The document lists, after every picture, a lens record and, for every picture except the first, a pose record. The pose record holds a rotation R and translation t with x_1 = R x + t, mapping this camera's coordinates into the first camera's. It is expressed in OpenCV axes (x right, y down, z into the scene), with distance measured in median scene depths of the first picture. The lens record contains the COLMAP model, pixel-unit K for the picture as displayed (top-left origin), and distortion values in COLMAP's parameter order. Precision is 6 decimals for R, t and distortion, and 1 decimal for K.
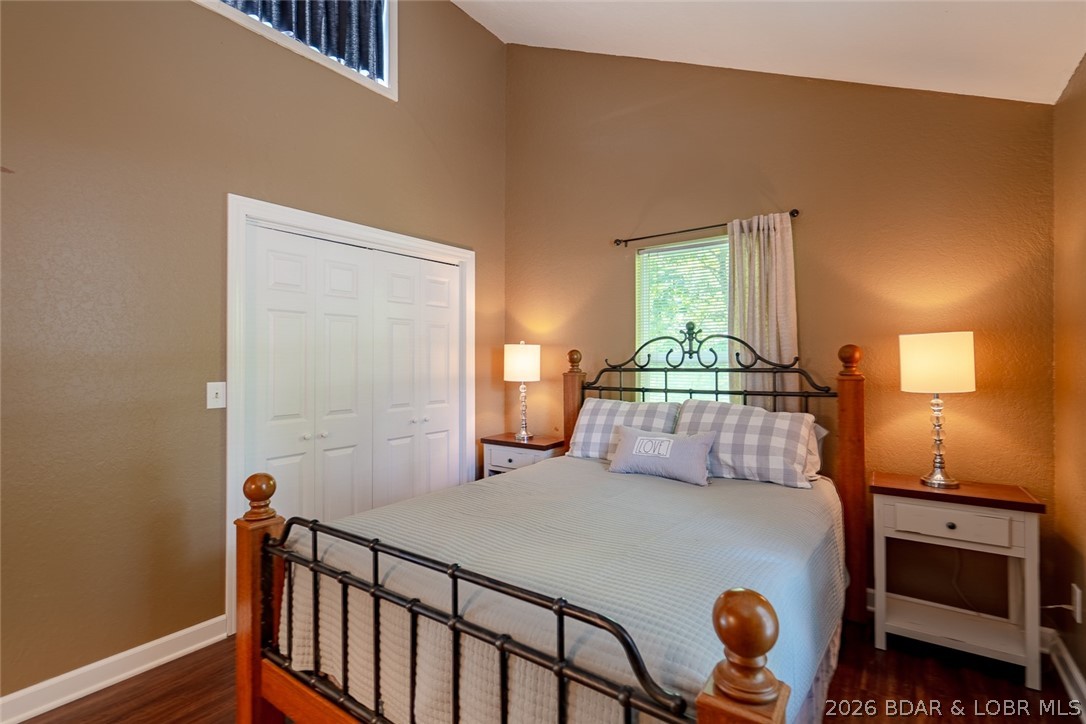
lens RADIAL K [[508.6, 0, 542.9], [0, 508.6, 367.2], [0, 0, 1]] dist [-0.000851, 0.000253]
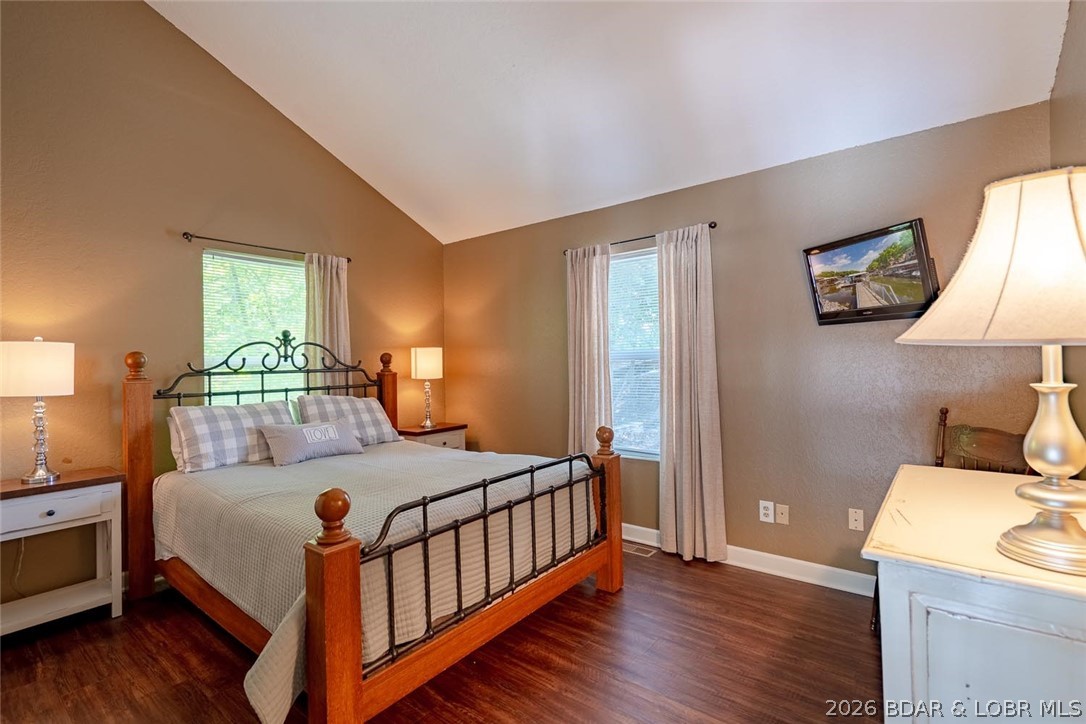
lens RADIAL K [[508.6, 0, 542.9], [0, 508.6, 367.2], [0, 0, 1]] dist [-0.000851, 0.000253]
pose [[0.049240, -0.016684, 0.998648, -0.842492], [0.017549, 0.999721, 0.015836, -0.012897], [-0.998633, 0.016746, 0.049519, 0.355650]]
